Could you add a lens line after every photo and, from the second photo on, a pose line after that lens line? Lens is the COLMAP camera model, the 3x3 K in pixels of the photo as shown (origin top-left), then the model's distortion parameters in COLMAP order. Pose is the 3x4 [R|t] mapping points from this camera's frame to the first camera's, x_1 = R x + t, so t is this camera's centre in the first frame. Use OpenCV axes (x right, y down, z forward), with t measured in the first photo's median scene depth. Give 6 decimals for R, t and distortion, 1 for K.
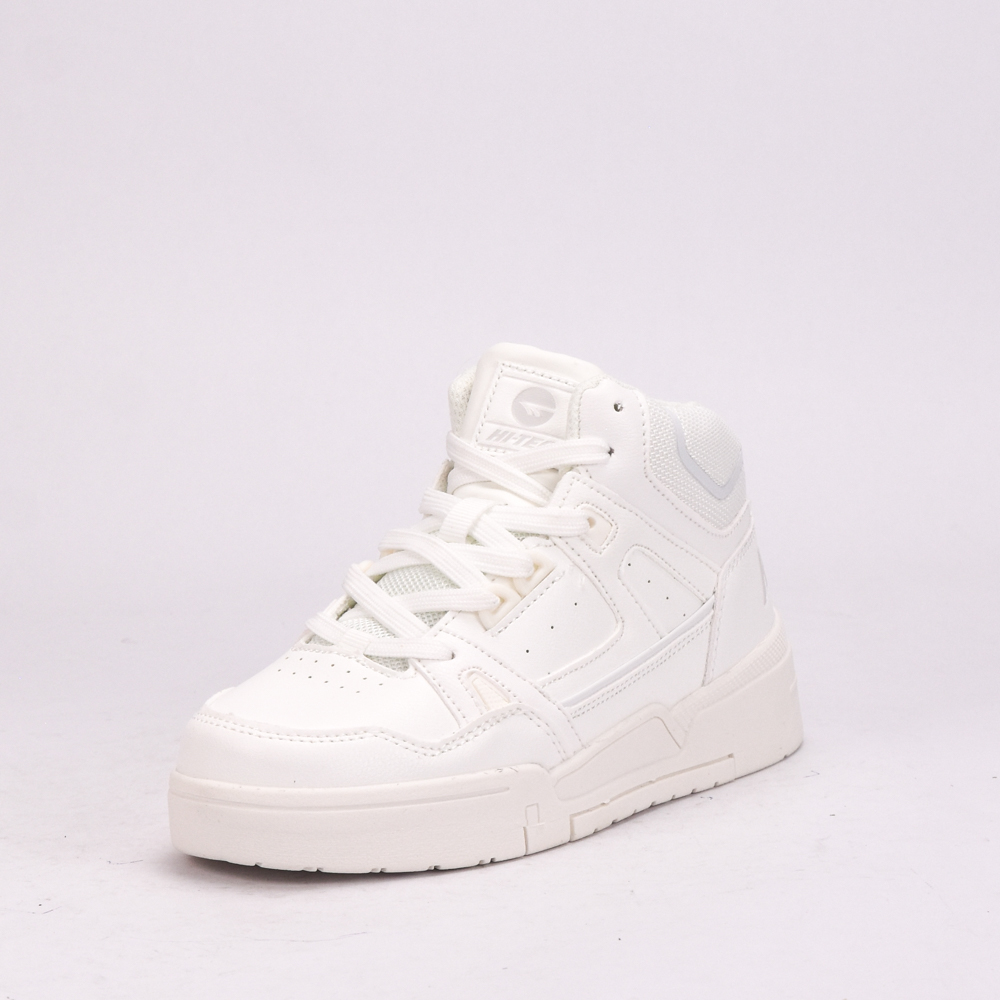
lens RADIAL K [[4795.3, 0, 499.1], [0, 4795.3, 498.9], [0, 0, 1]] dist [-0.063685, 0.000000]
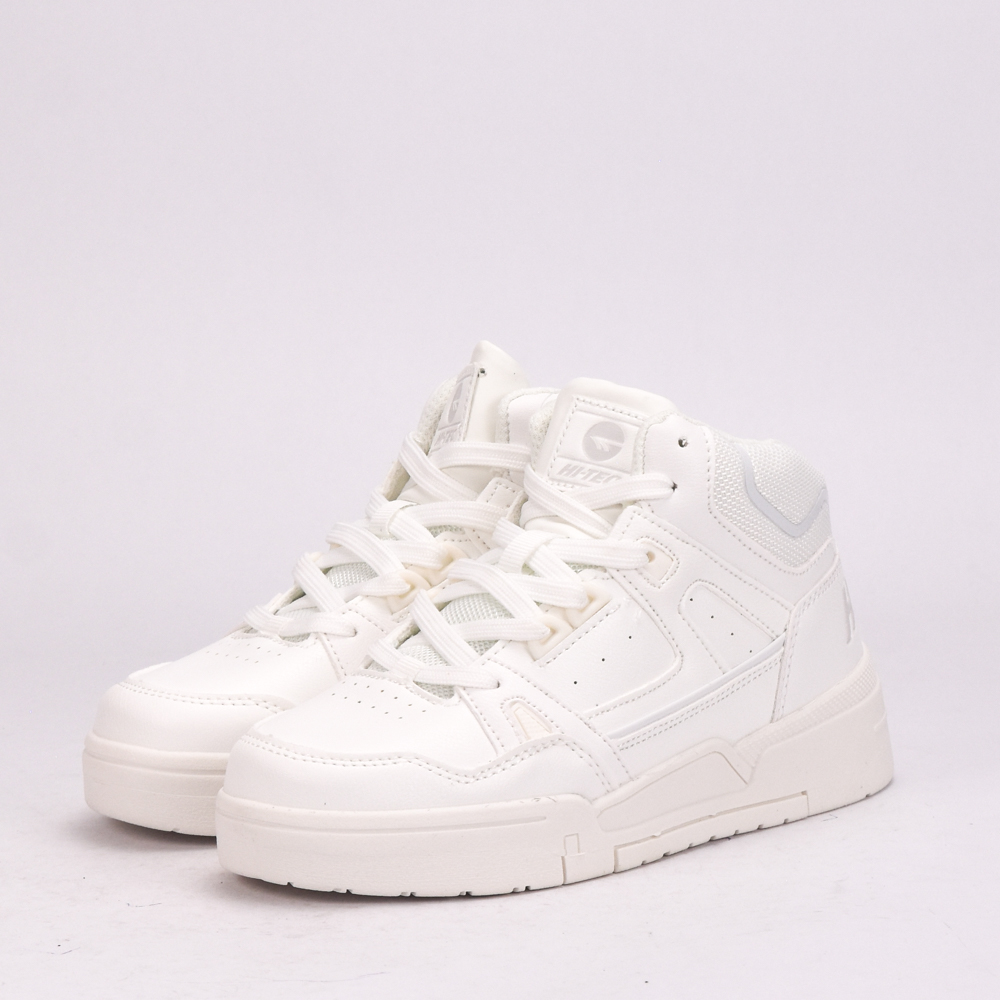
lens RADIAL K [[4795.3, 0, 501.0], [0, 4795.3, 500.2], [0, 0, 1]] dist [-0.063685, 0.000000]
pose [[0.989826, 0.023120, -0.140392, 0.129663], [-0.023999, 0.999702, -0.004571, -0.001605], [0.140244, 0.007893, 0.990085, -0.002051]]
